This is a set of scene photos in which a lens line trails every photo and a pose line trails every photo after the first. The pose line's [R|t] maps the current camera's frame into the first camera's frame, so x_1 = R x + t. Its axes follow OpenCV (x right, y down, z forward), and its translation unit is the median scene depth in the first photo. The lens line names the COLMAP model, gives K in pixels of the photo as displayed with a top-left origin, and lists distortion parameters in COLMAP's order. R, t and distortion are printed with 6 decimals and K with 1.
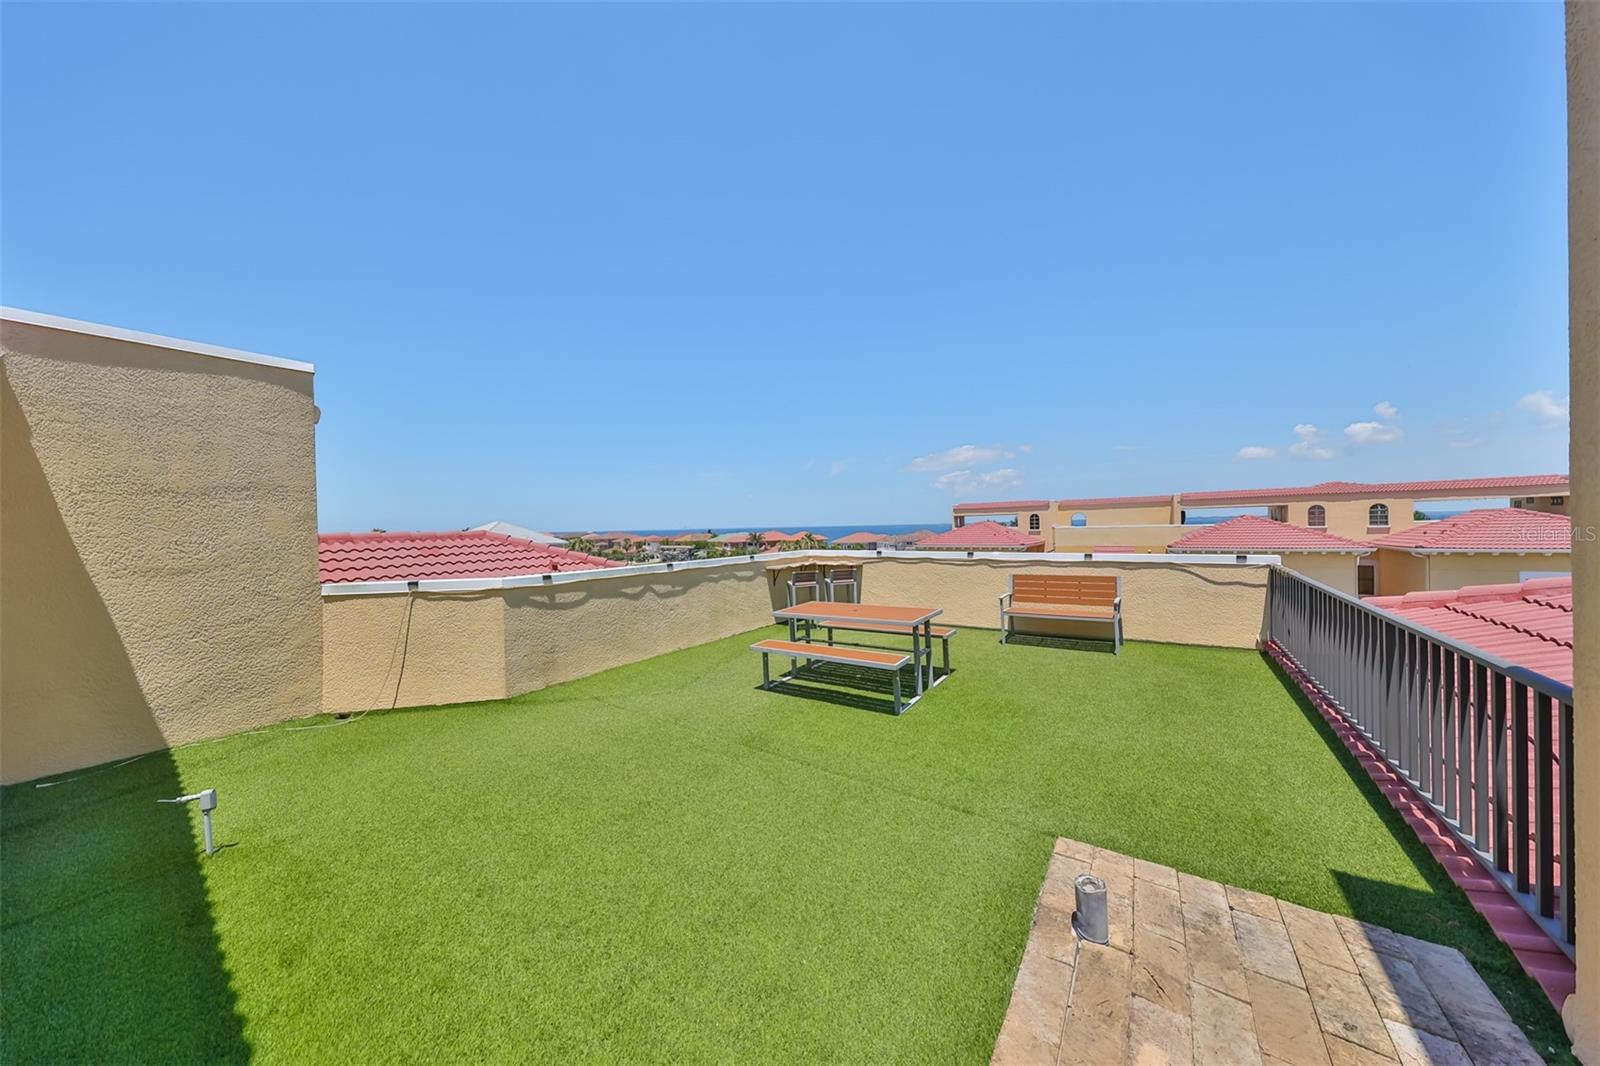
lens RADIAL K [[516.8, 0, 798.9], [0, 516.8, 537.5], [0, 0, 1]] dist [0.001579, 0.000015]
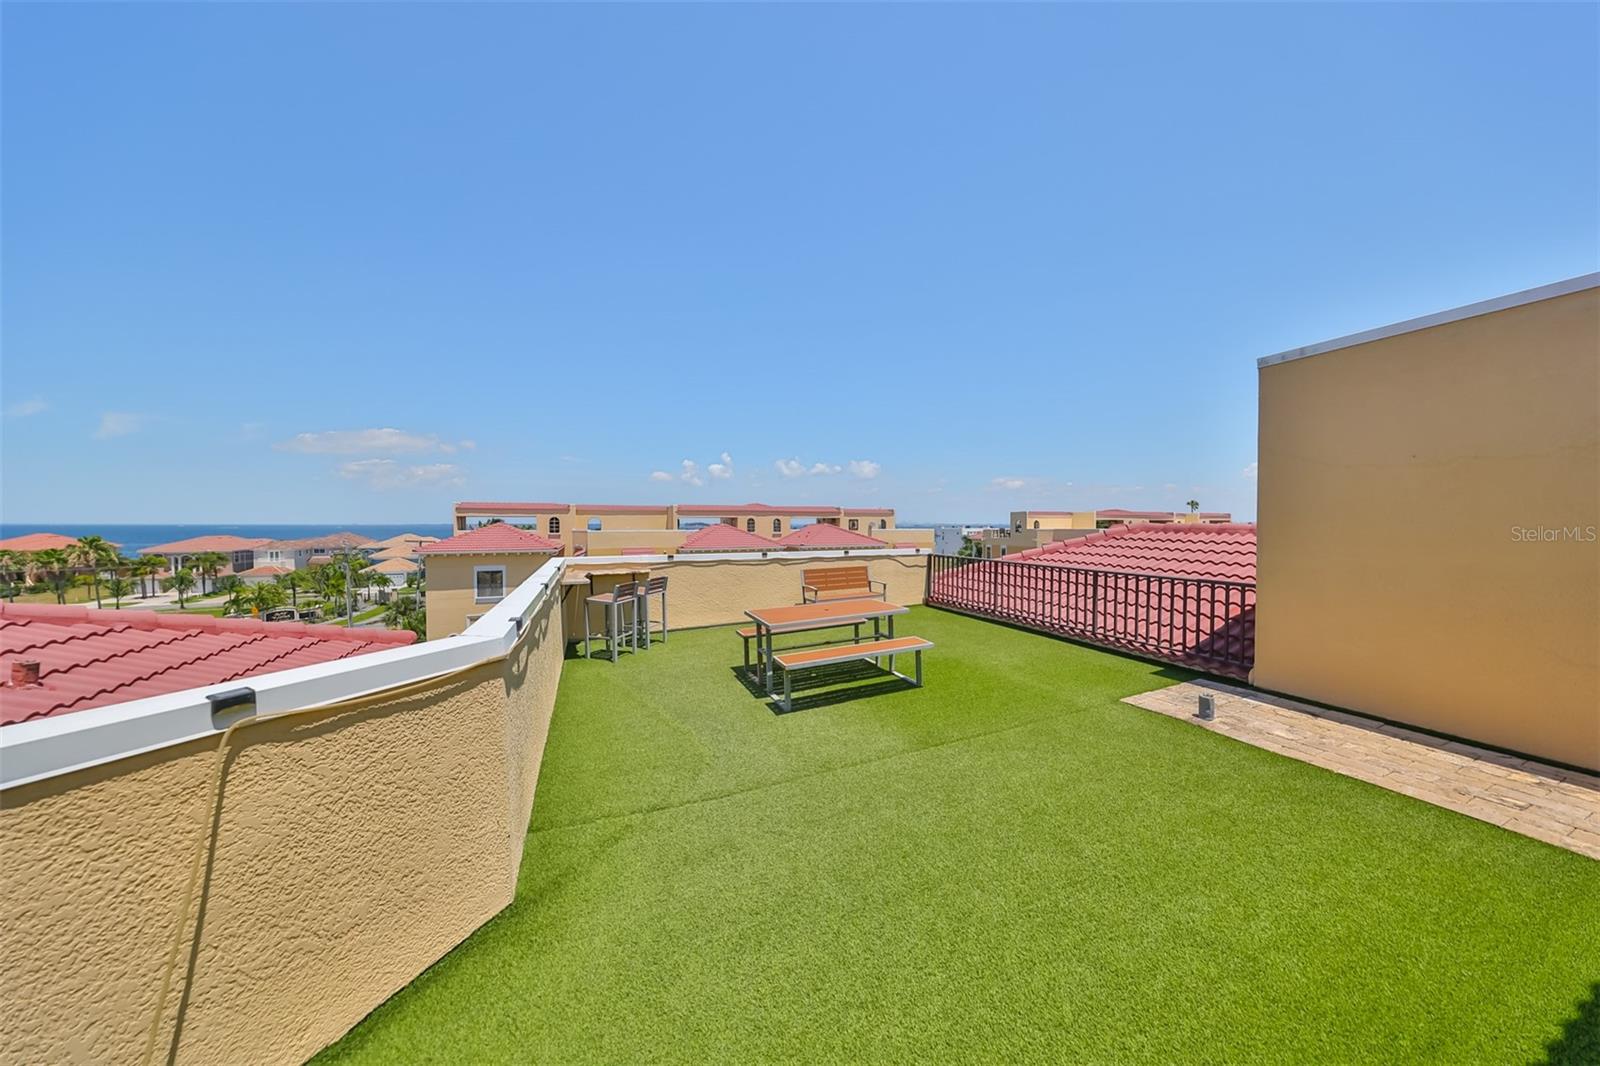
lens RADIAL K [[516.8, 0, 798.9], [0, 516.8, 537.5], [0, 0, 1]] dist [0.001579, 0.000015]
pose [[0.477579, -0.000129, 0.878589, -0.541283], [0.007406, 0.999965, -0.003878, 0.000684], [-0.878558, 0.008359, 0.477563, 0.366589]]
